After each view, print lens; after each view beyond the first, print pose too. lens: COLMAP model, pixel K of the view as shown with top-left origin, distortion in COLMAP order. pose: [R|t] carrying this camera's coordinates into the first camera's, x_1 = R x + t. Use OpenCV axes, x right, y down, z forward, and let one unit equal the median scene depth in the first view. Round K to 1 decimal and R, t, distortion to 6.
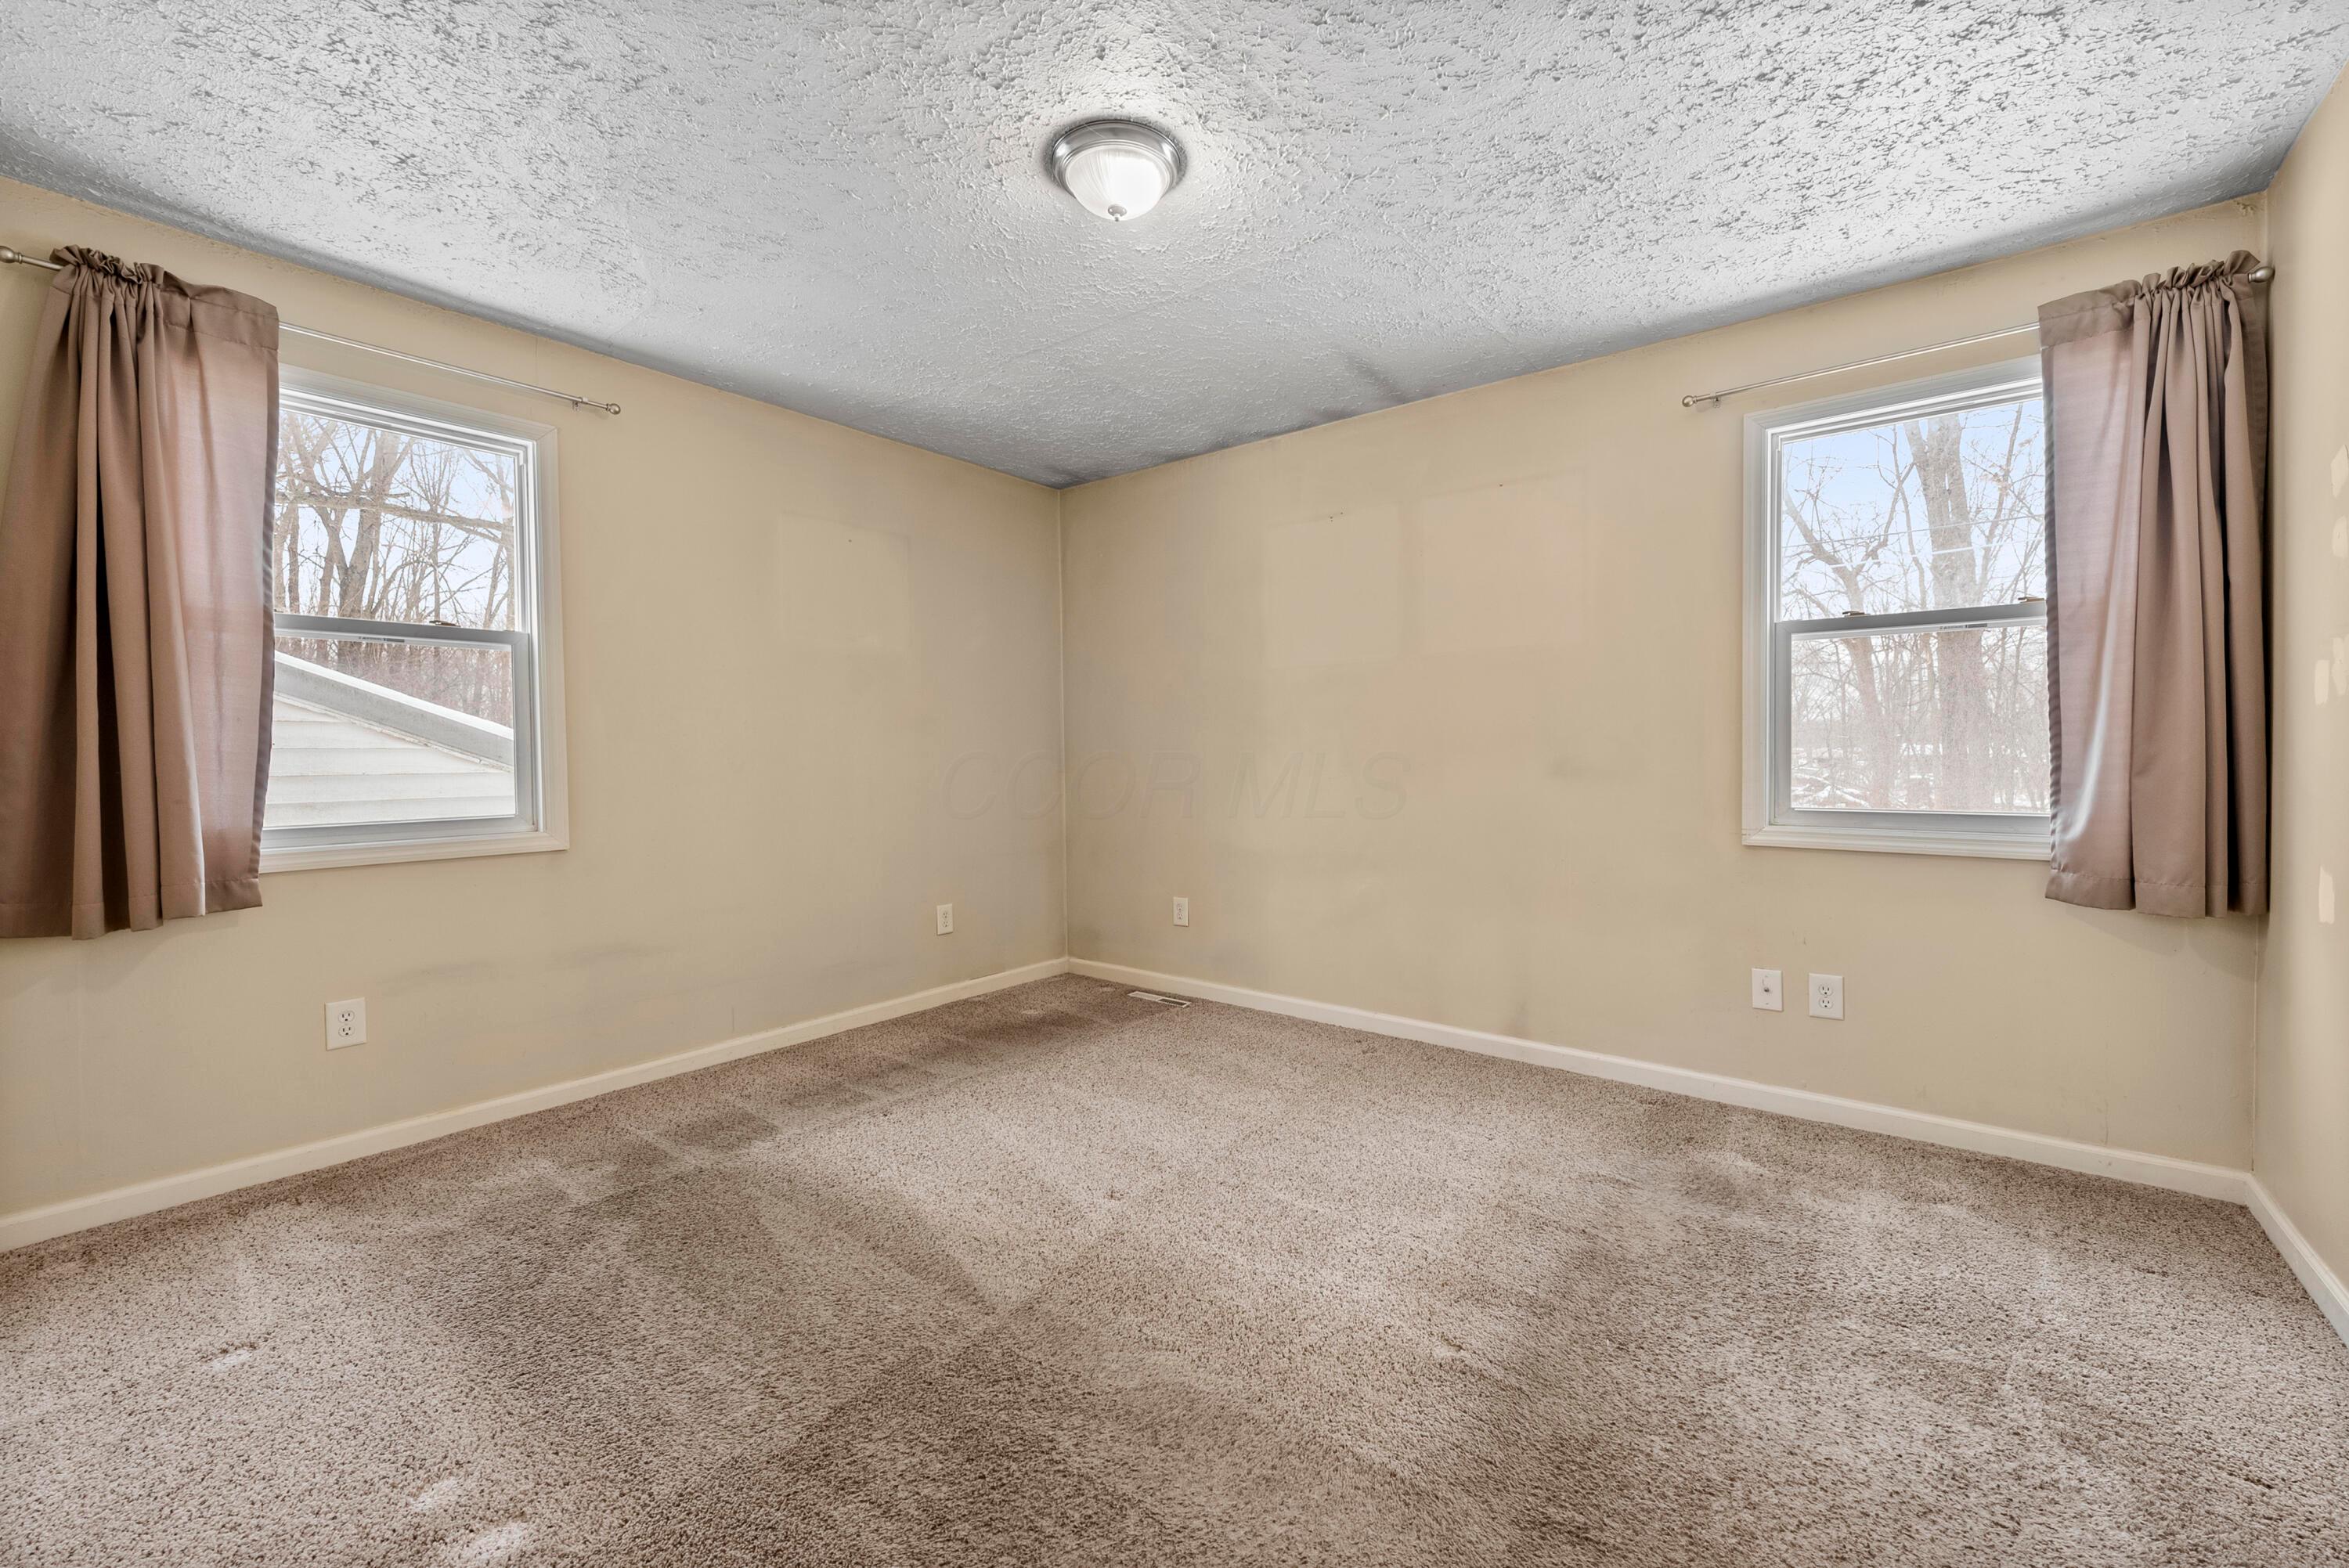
lens RADIAL K [[924.3, 0, 1169.2], [0, 924.3, 768.9], [0, 0, 1]] dist [-0.000178, -0.000030]
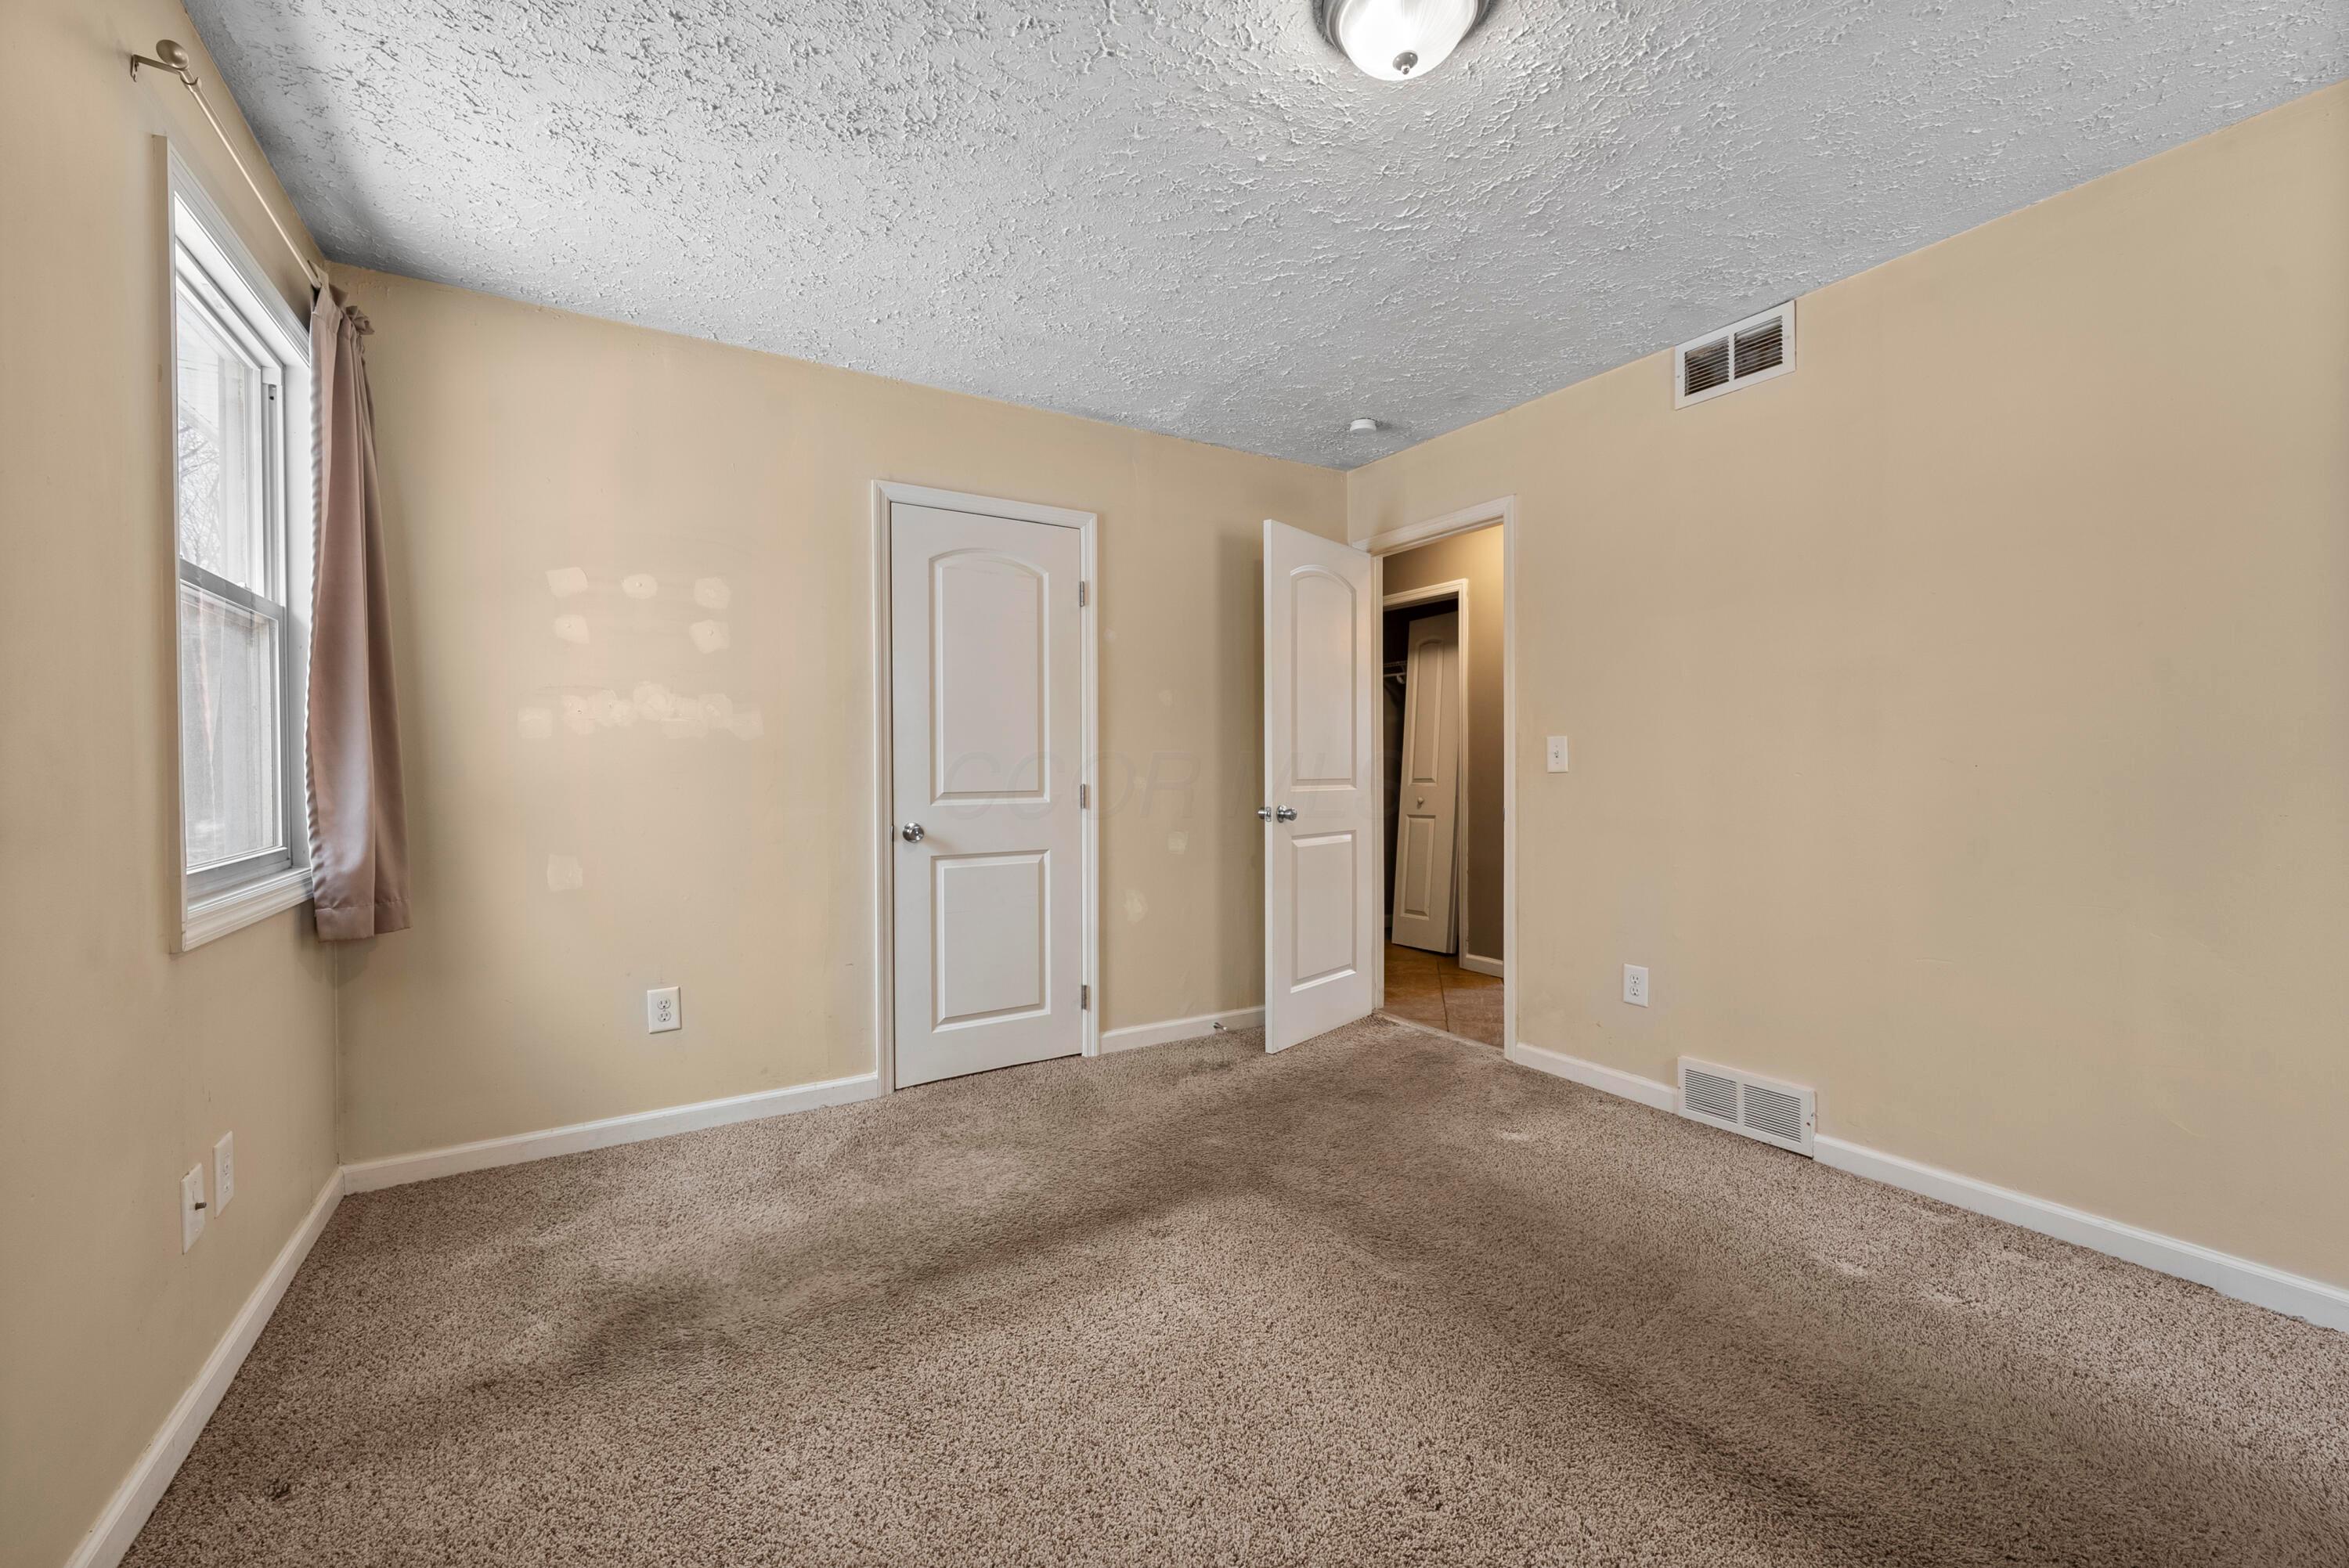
lens RADIAL K [[924.3, 0, 1182.3], [0, 924.3, 776.6], [0, 0, 1]] dist [-0.000178, -0.000030]
pose [[-0.943475, 0.011028, 0.331259, -0.114699], [0.019031, 0.999600, 0.020923, -0.021288], [-0.330896, 0.026044, -0.943308, 1.635710]]
